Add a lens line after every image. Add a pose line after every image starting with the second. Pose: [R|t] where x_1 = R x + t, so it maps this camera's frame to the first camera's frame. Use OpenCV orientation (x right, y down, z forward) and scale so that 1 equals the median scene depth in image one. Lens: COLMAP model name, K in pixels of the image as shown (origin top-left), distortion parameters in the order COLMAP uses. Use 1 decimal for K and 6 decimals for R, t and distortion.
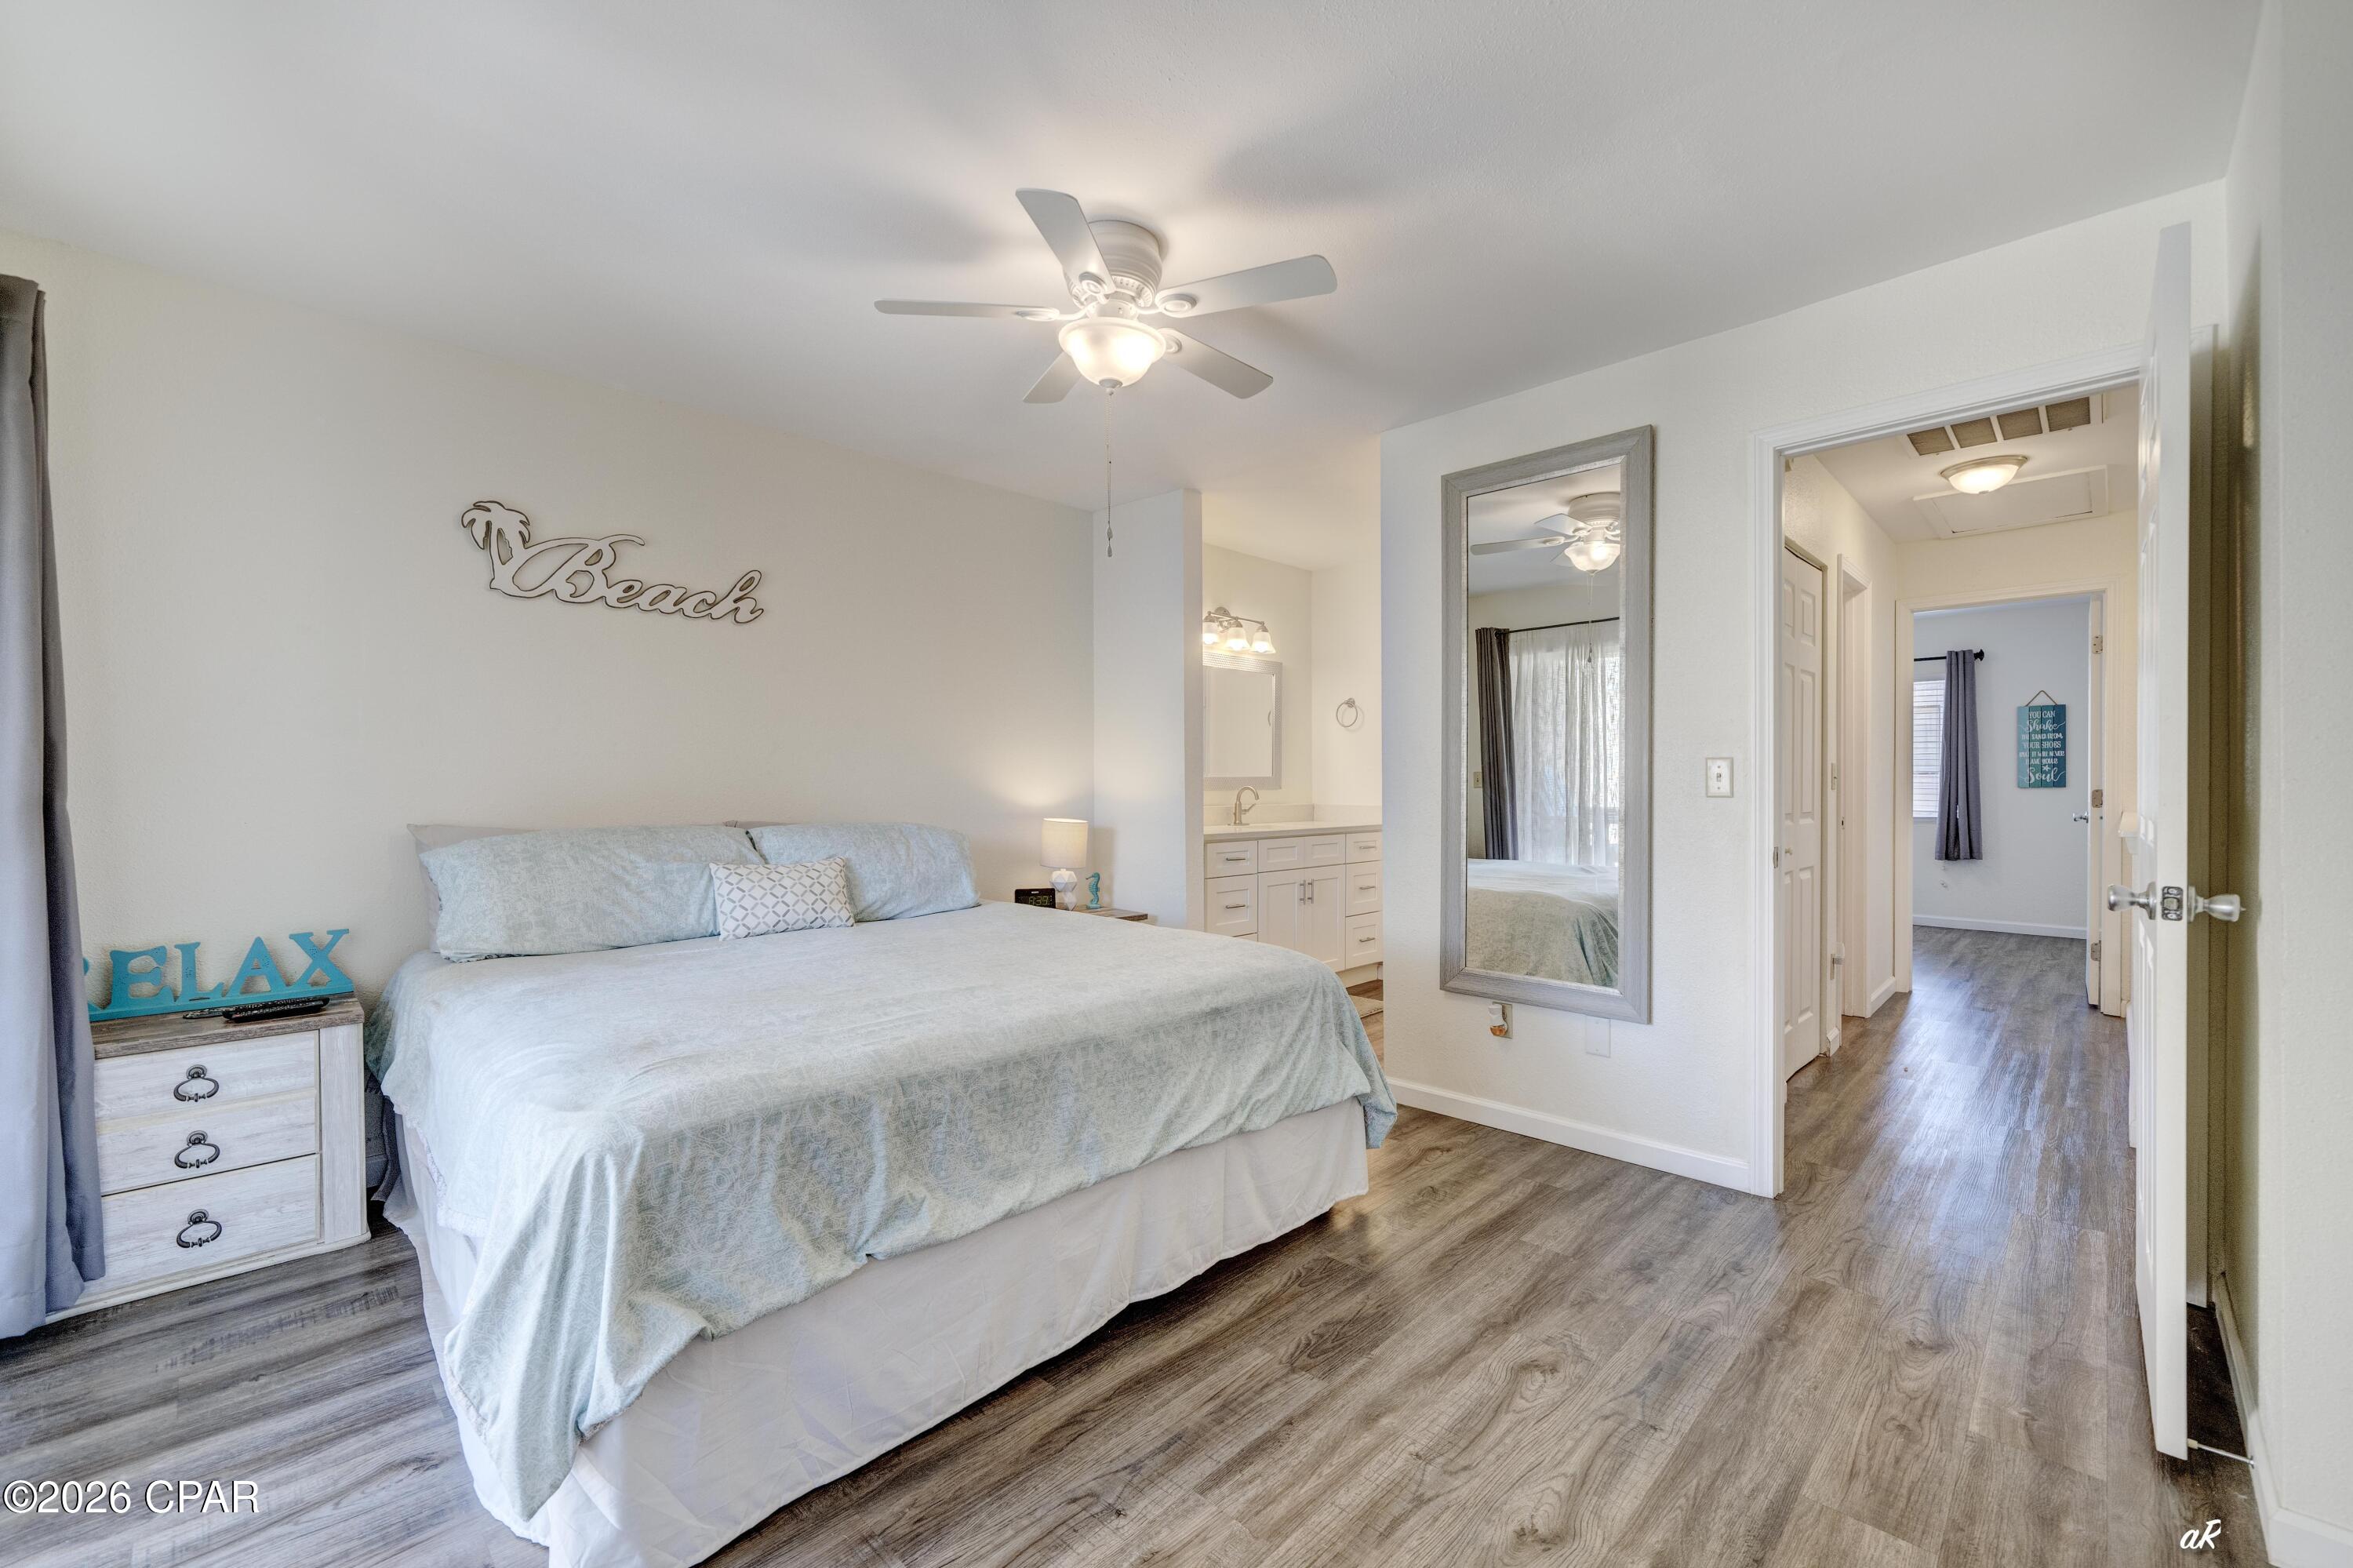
lens RADIAL K [[980.6, 0, 1180.2], [0, 980.6, 787.1], [0, 0, 1]] dist [-0.001714, 0.000370]
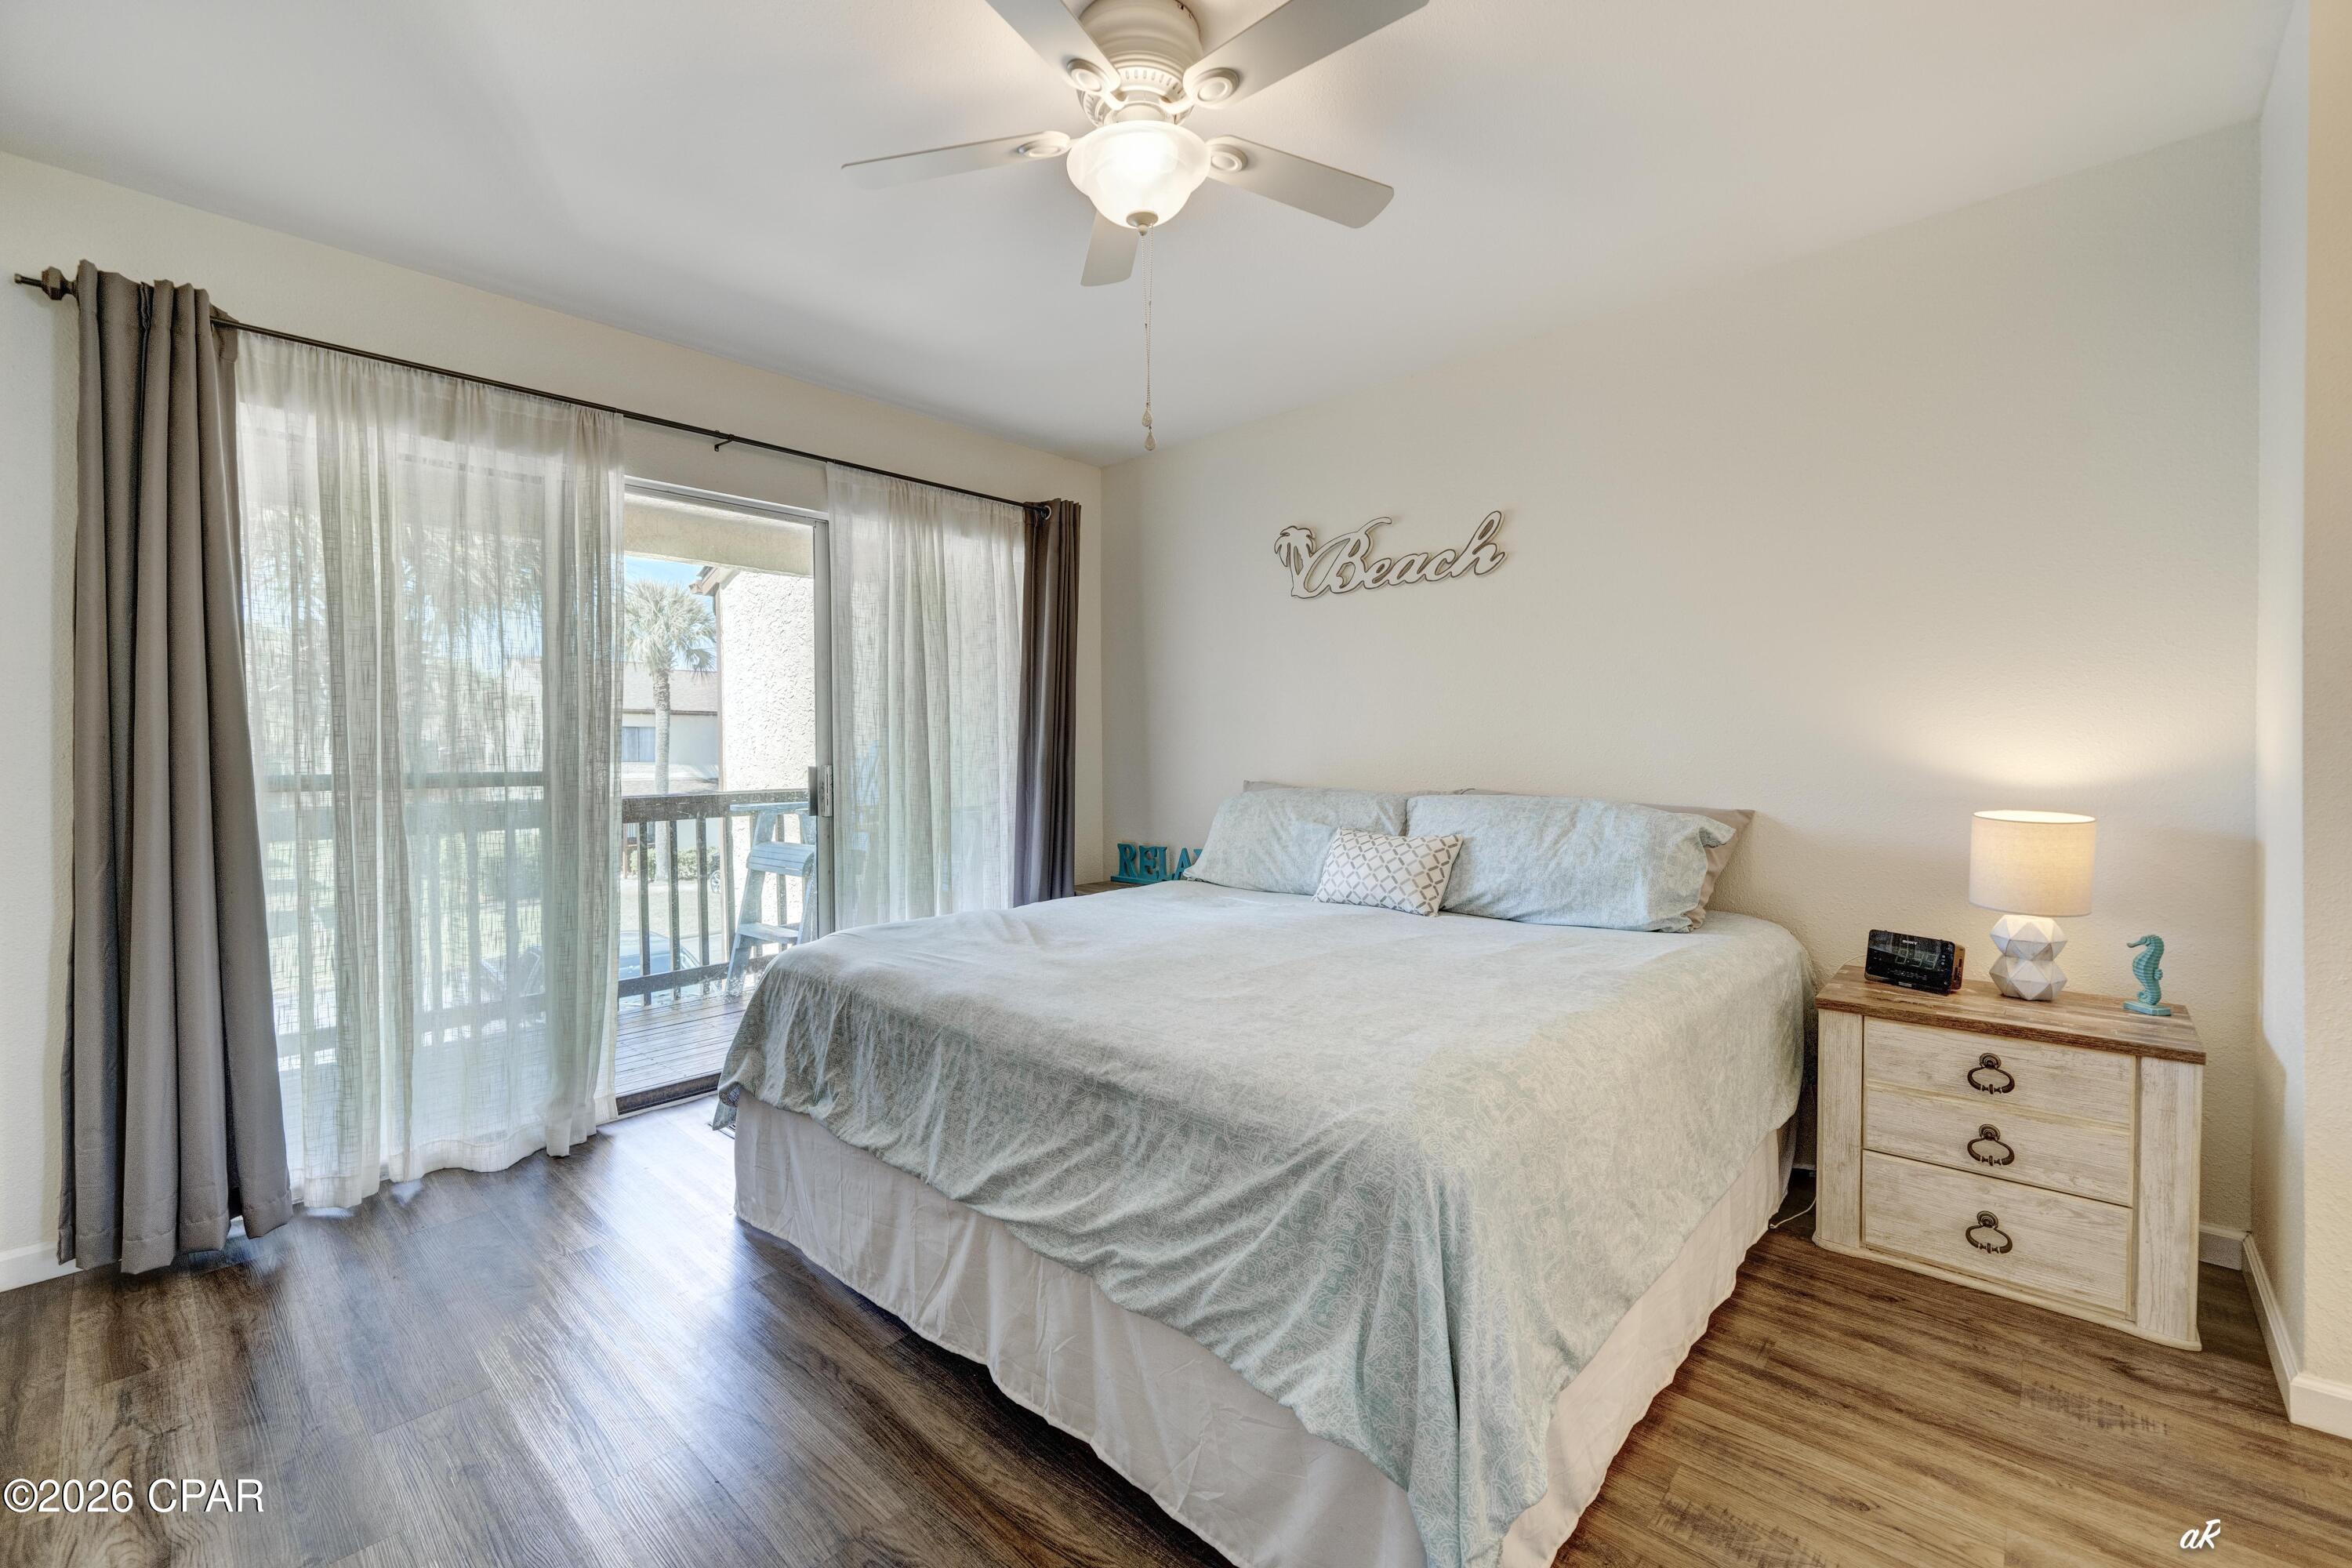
lens RADIAL K [[980.2, 0, 1159.6], [0, 980.2, 773.6], [0, 0, 1]] dist [-0.001714, 0.000370]
pose [[0.008427, 0.019497, -0.999774, 0.511319], [0.005583, 0.999793, 0.019545, -0.000062], [0.999949, -0.005747, 0.008317, 0.745778]]
